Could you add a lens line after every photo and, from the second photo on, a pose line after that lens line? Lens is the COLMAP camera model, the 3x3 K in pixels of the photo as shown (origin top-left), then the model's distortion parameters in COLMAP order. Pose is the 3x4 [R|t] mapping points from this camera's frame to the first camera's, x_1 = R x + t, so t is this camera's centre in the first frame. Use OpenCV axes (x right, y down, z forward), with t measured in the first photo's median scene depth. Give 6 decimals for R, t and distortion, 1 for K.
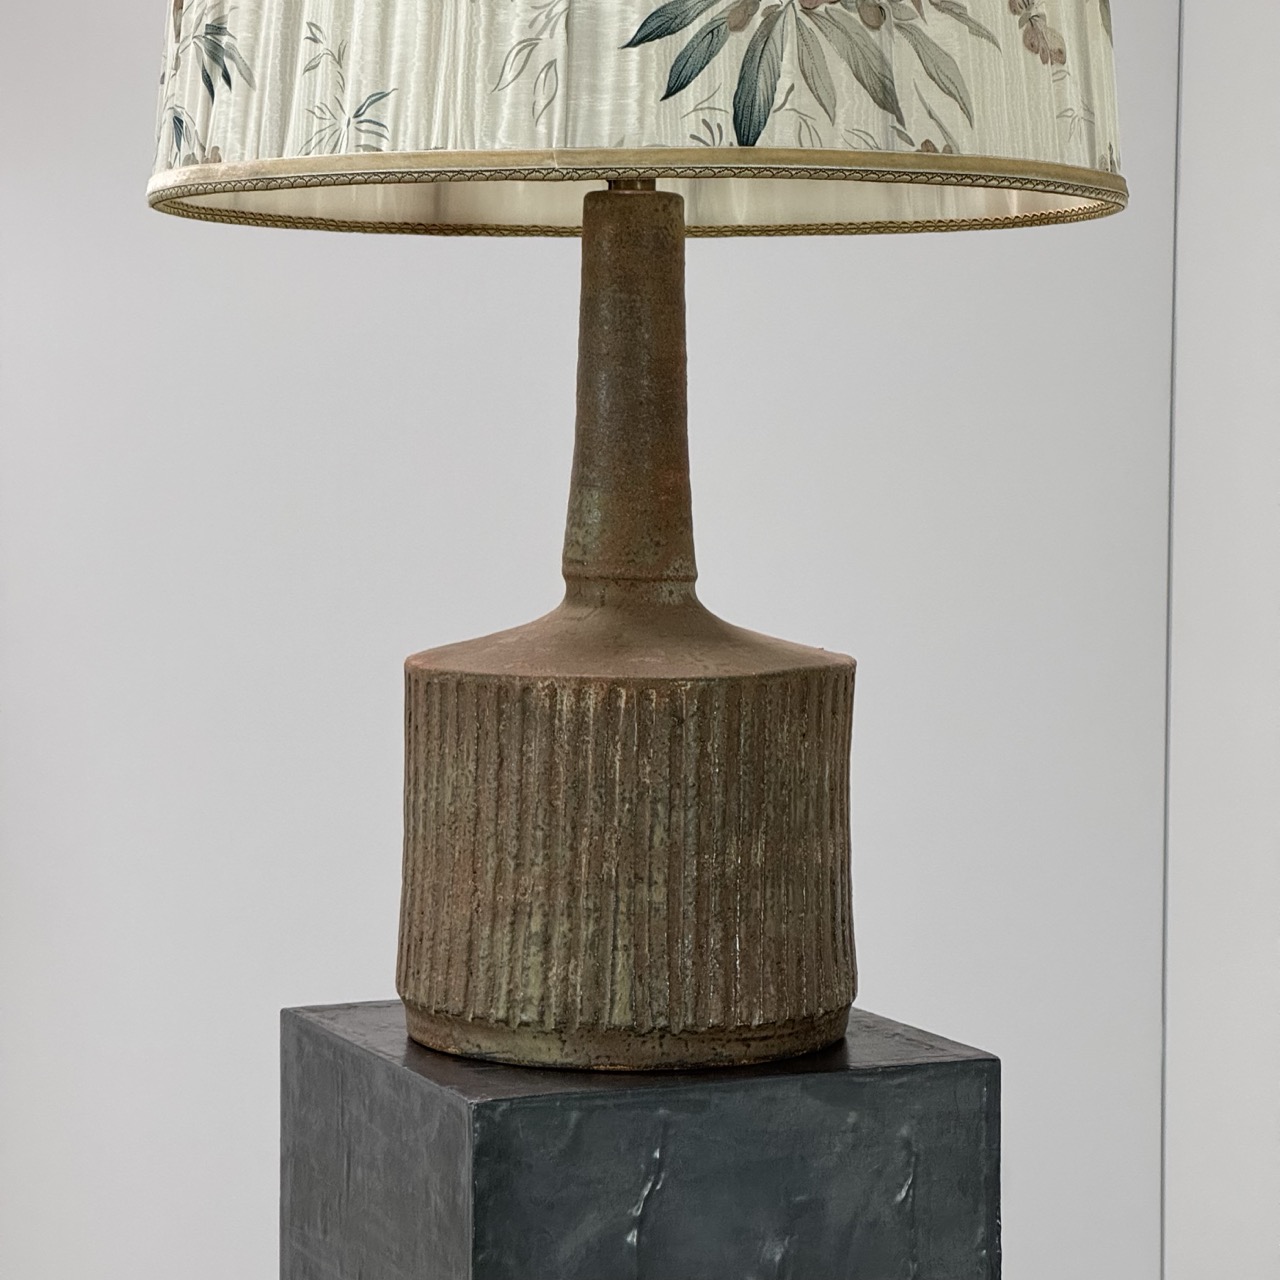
lens RADIAL K [[3999.3, 0, 644.2], [0, 3999.3, 642.2], [0, 0, 1]] dist [-0.024255, 0.000000]
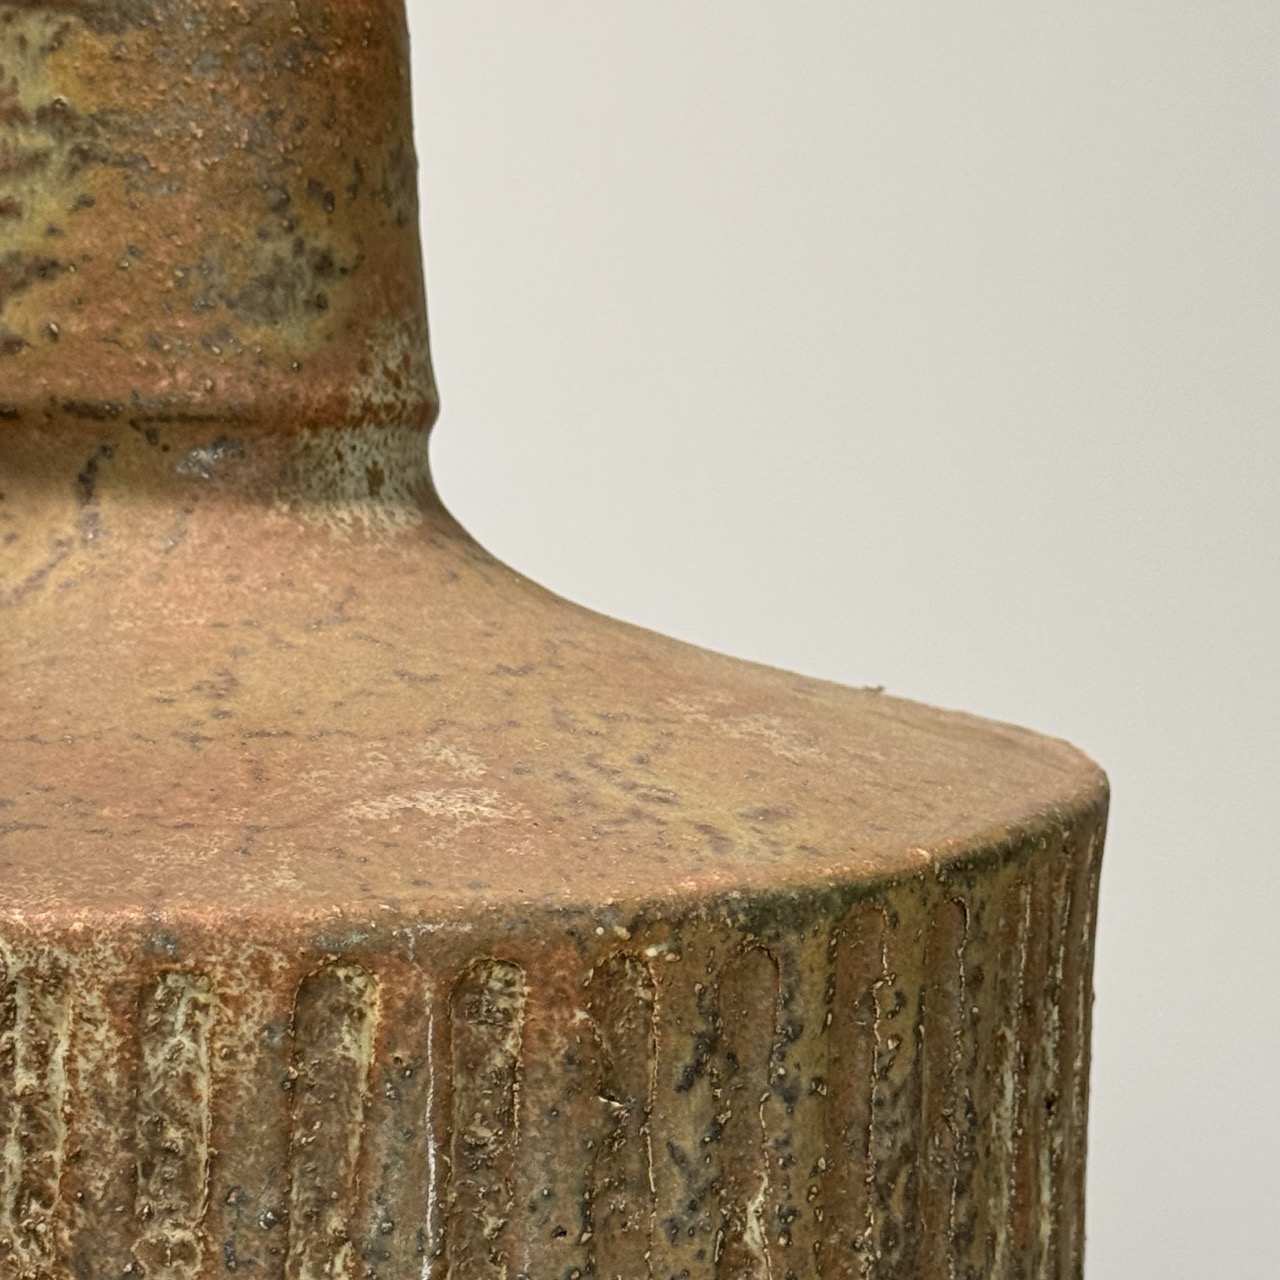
lens RADIAL K [[3778.2, 0, 640.5], [0, 3778.2, 637.8], [0, 0, 1]] dist [0.354693, 0.000000]
pose [[0.943709, -0.022571, 0.330007, -0.061636], [0.009555, 0.999113, 0.041011, -0.014141], [-0.330640, -0.035549, 0.943087, 0.934488]]
